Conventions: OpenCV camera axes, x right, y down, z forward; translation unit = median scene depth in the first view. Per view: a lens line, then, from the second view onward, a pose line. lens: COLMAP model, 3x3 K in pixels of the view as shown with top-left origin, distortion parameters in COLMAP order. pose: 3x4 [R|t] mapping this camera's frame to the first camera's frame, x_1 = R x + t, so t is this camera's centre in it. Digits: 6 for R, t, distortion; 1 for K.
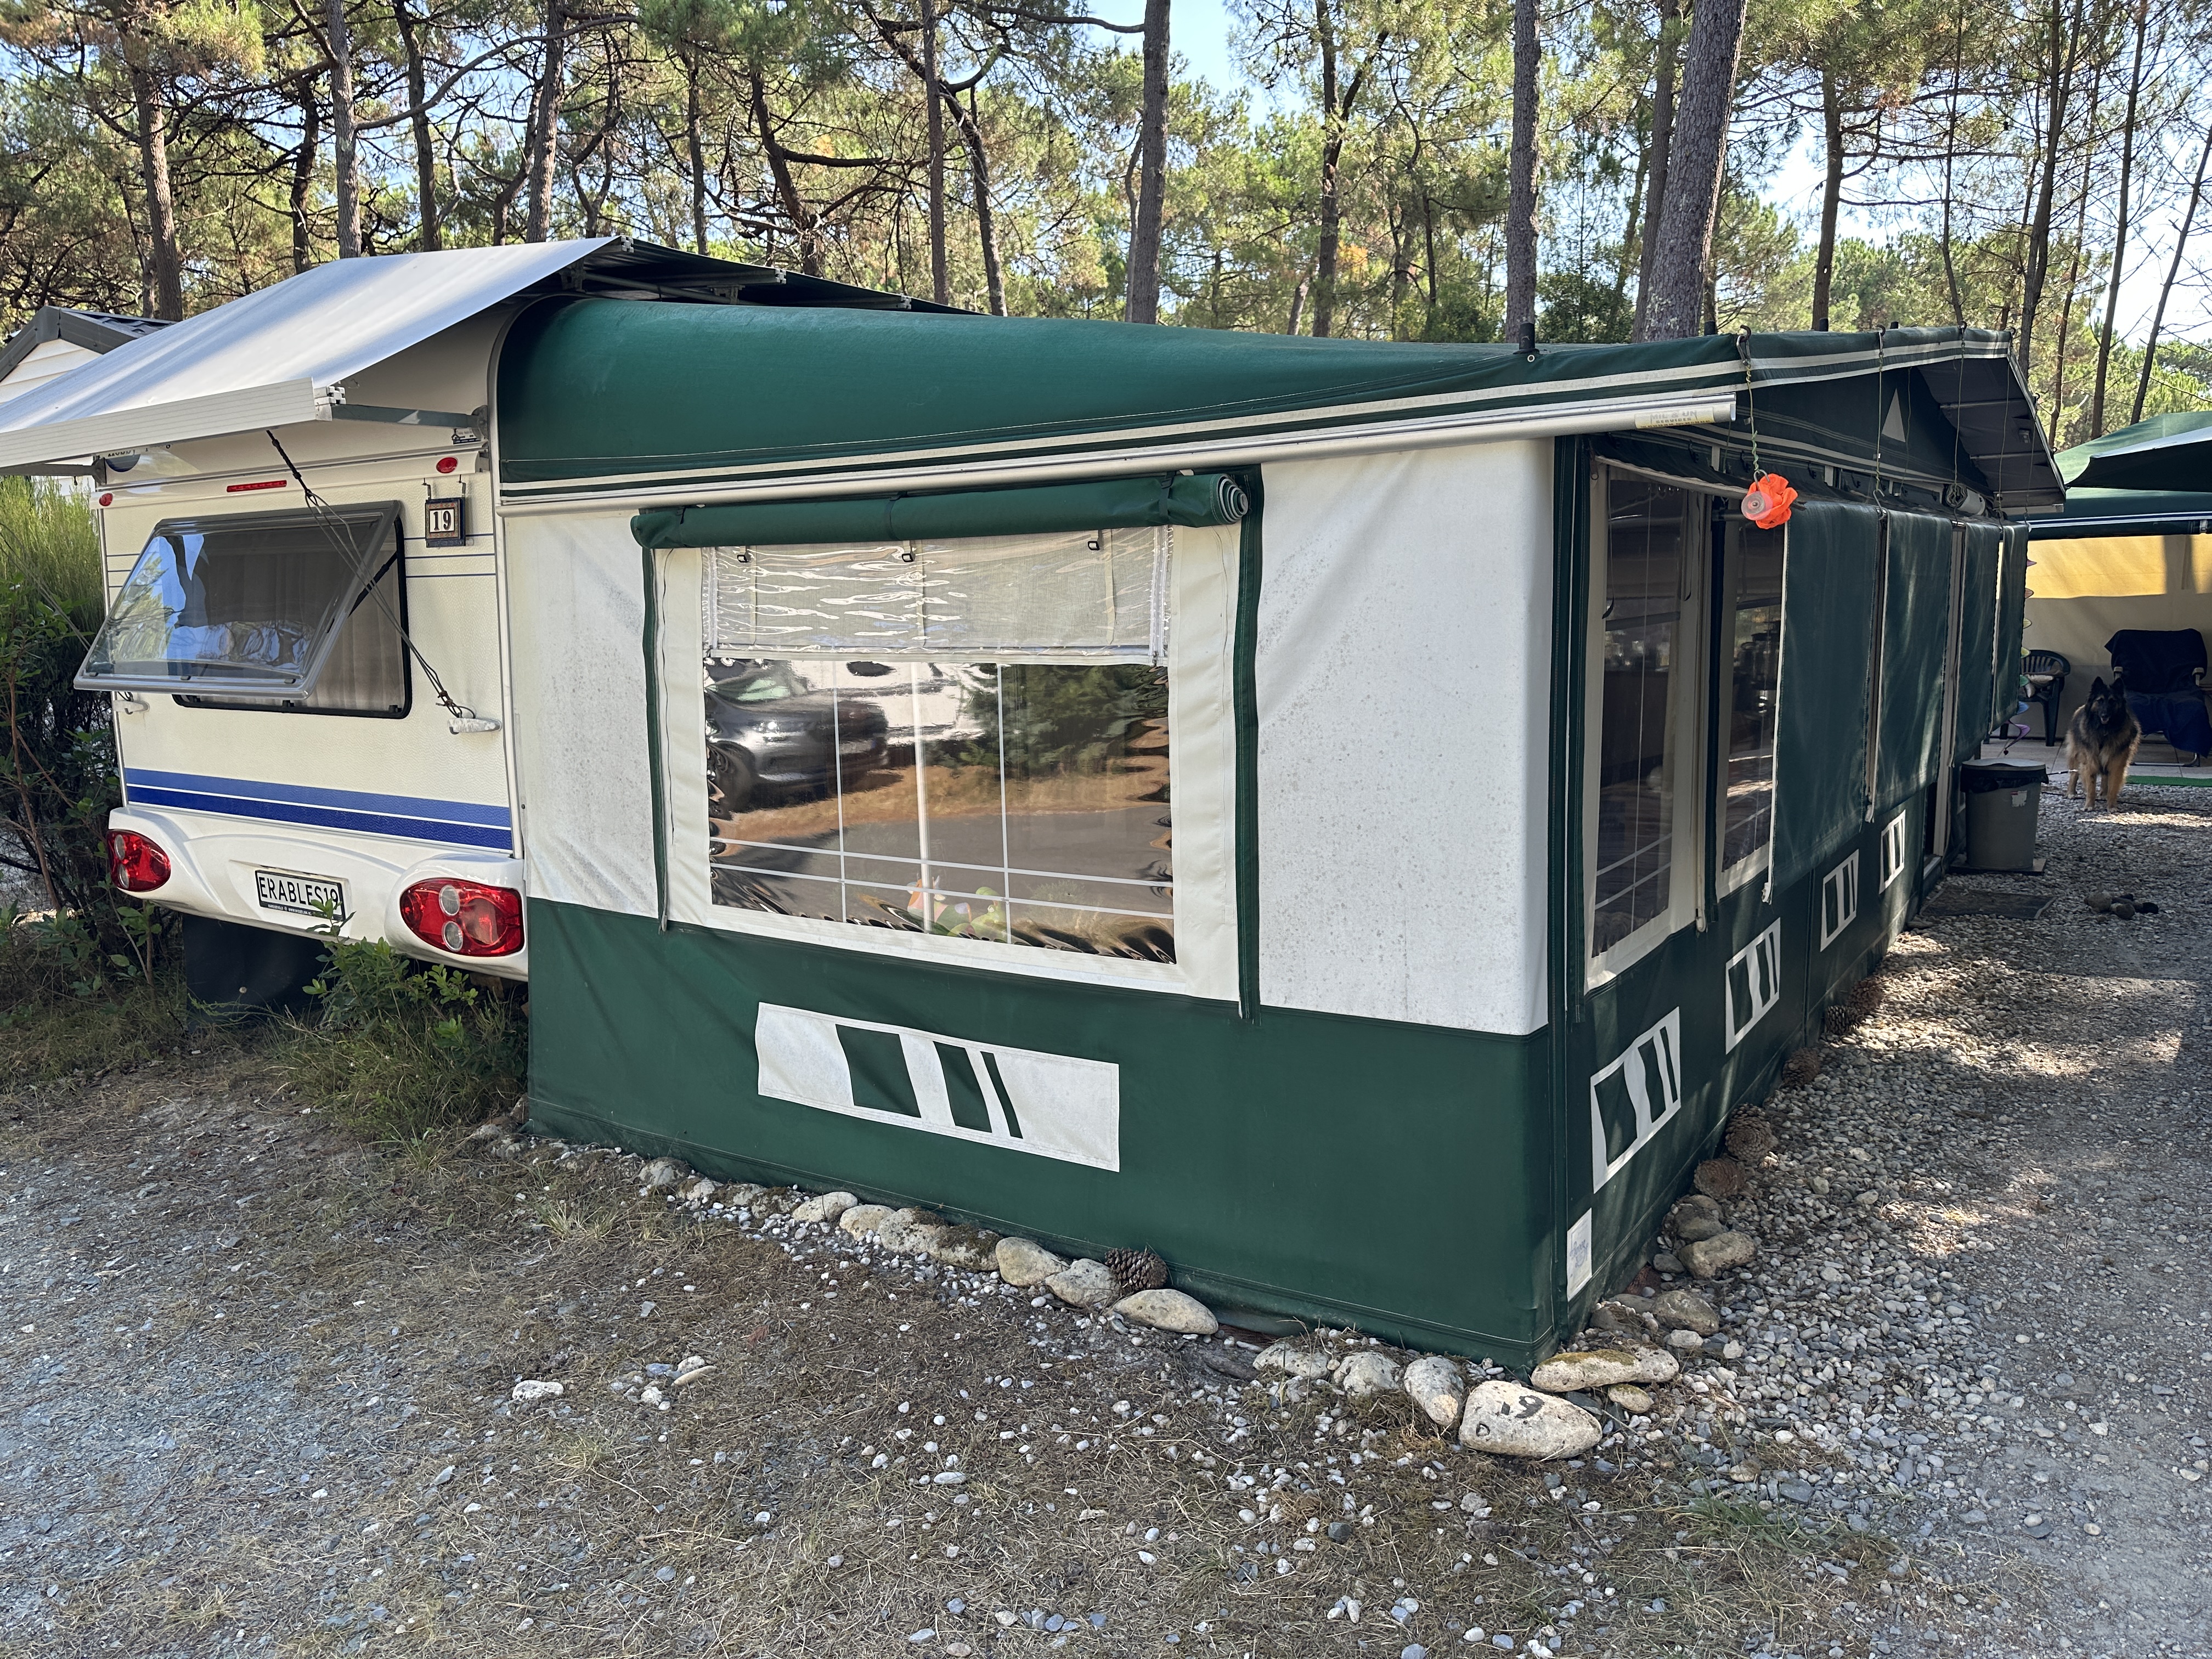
lens RADIAL K [[1497.1, 0, 1154.3], [0, 1497.1, 865.3], [0, 0, 1]] dist [0.006874, -0.029503]
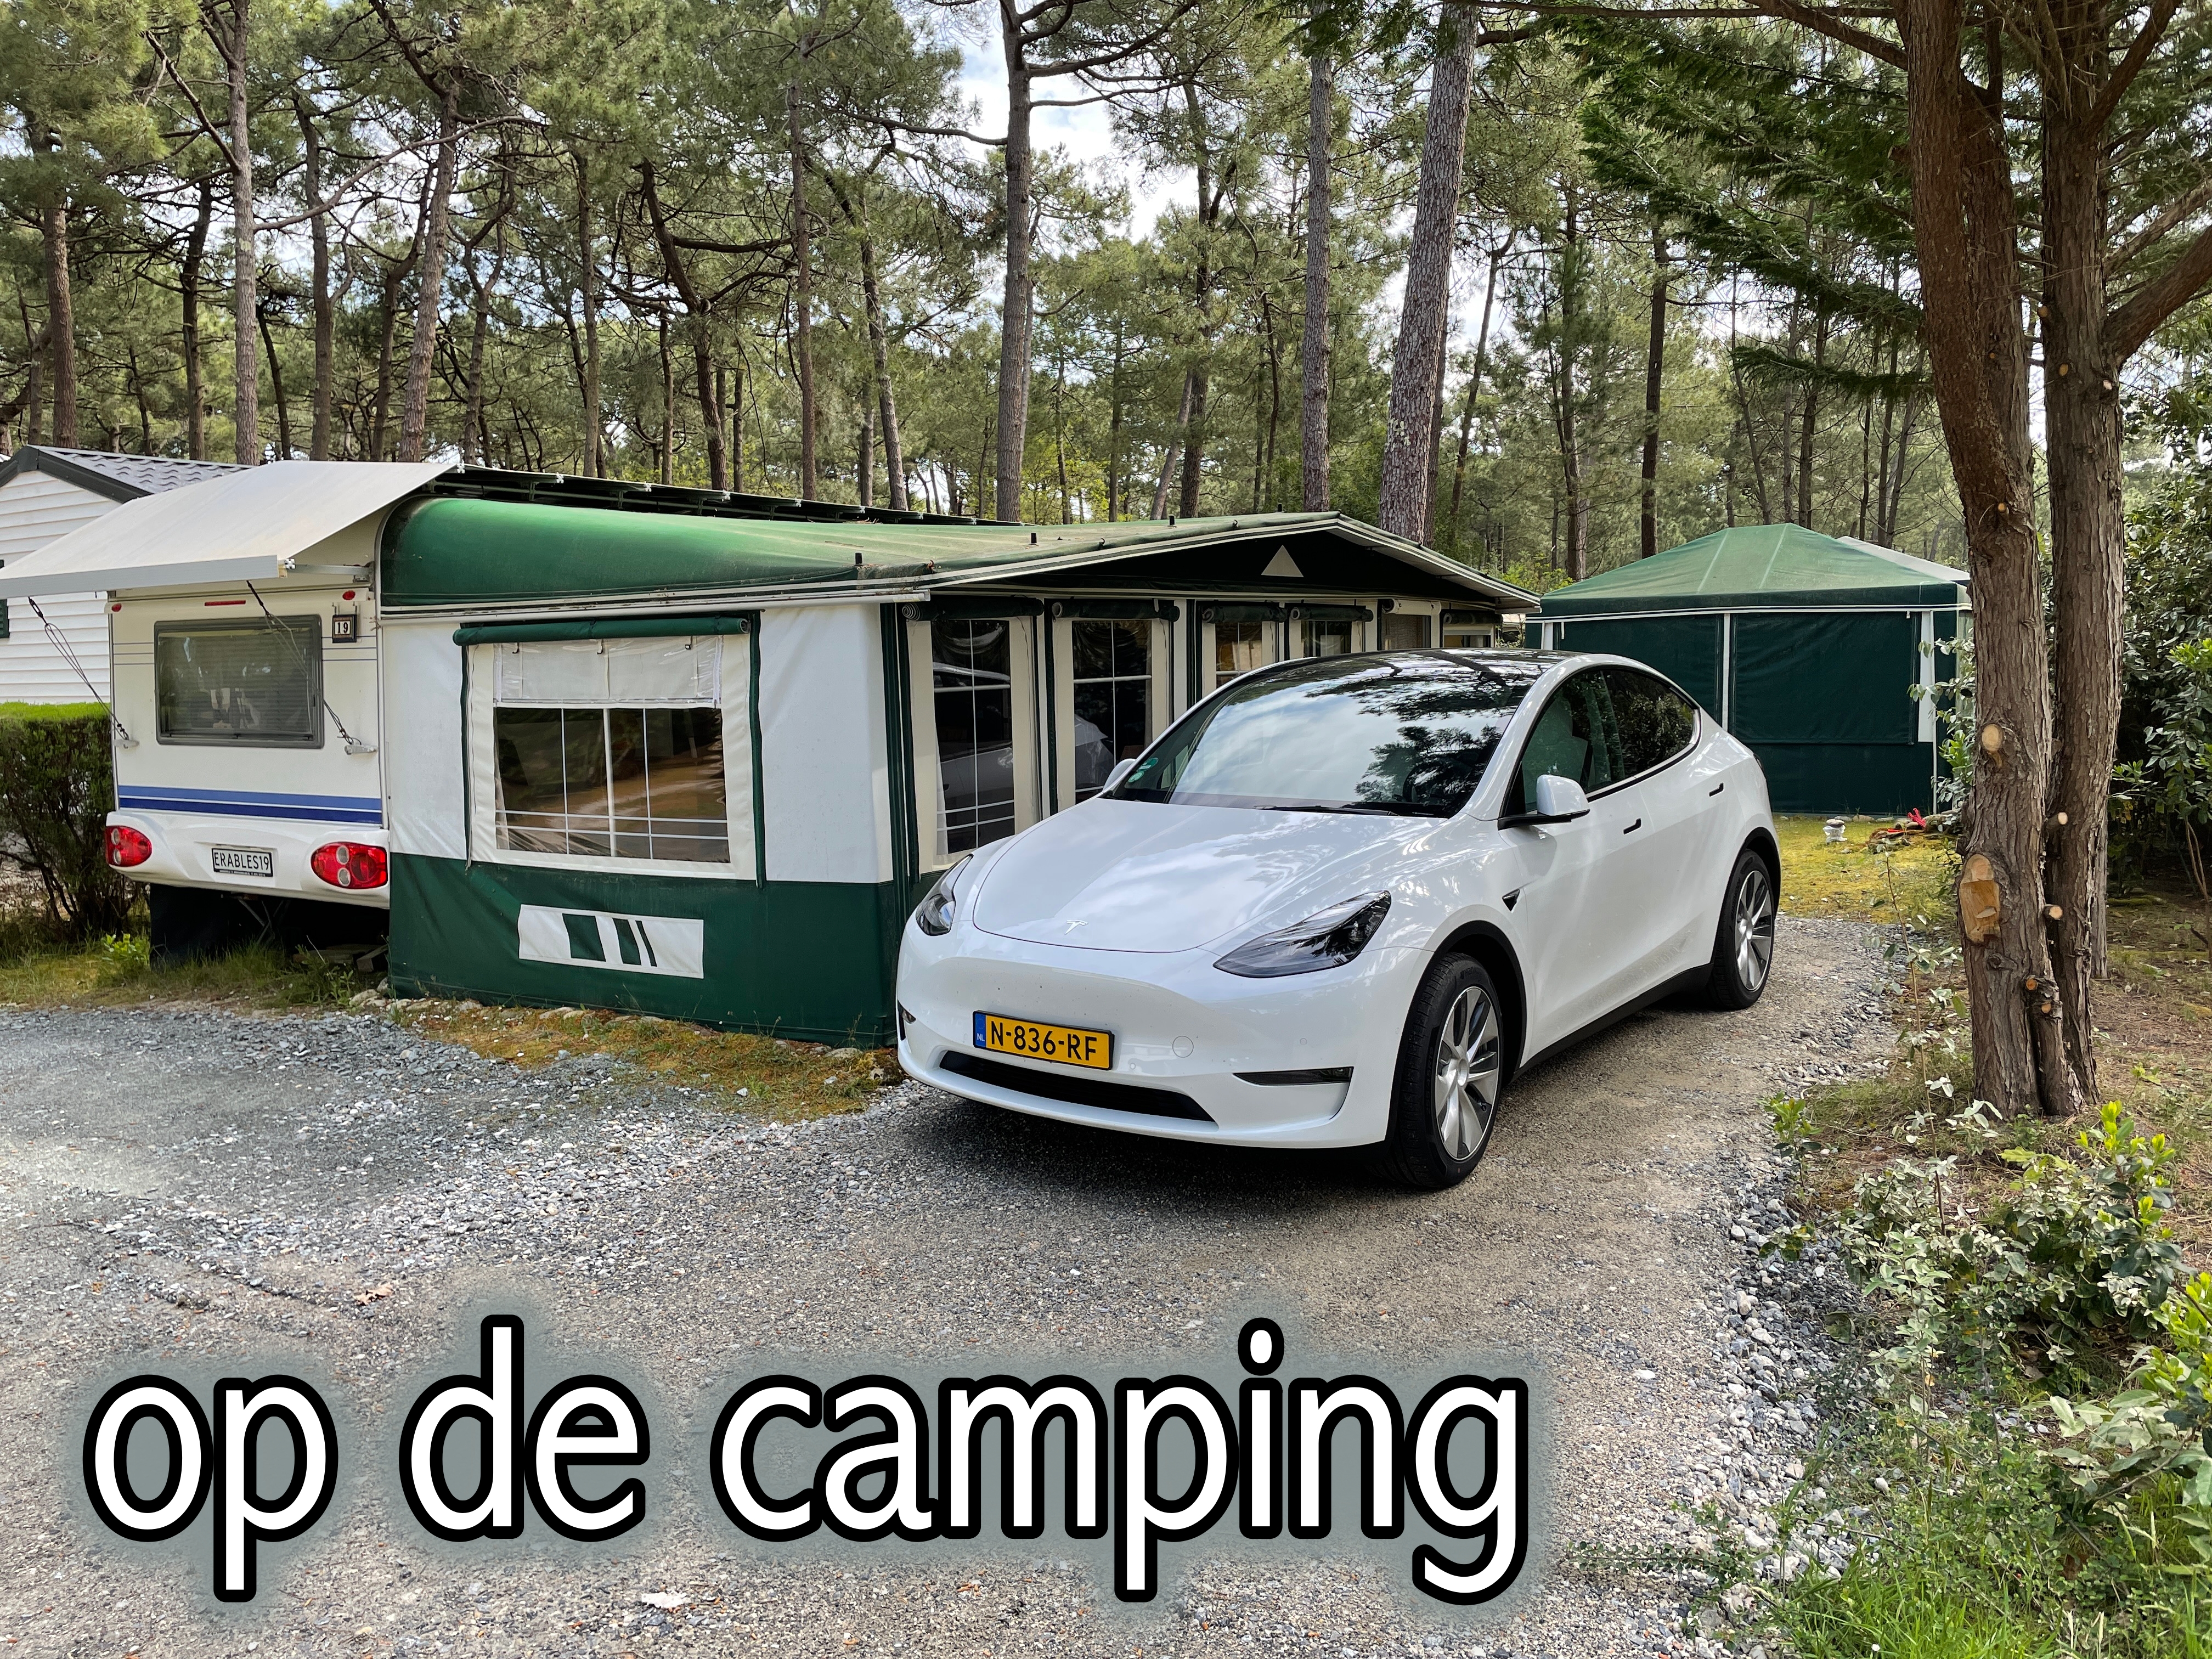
lens RADIAL K [[1626.6, 0, 1112.8], [0, 1626.6, 789.0], [0, 0, 1]] dist [0.055278, -0.088653]
pose [[0.999892, -0.004446, 0.014010, 0.394017], [0.005818, 0.995027, -0.099435, 0.149850], [-0.013499, 0.099506, 0.994945, -0.904429]]
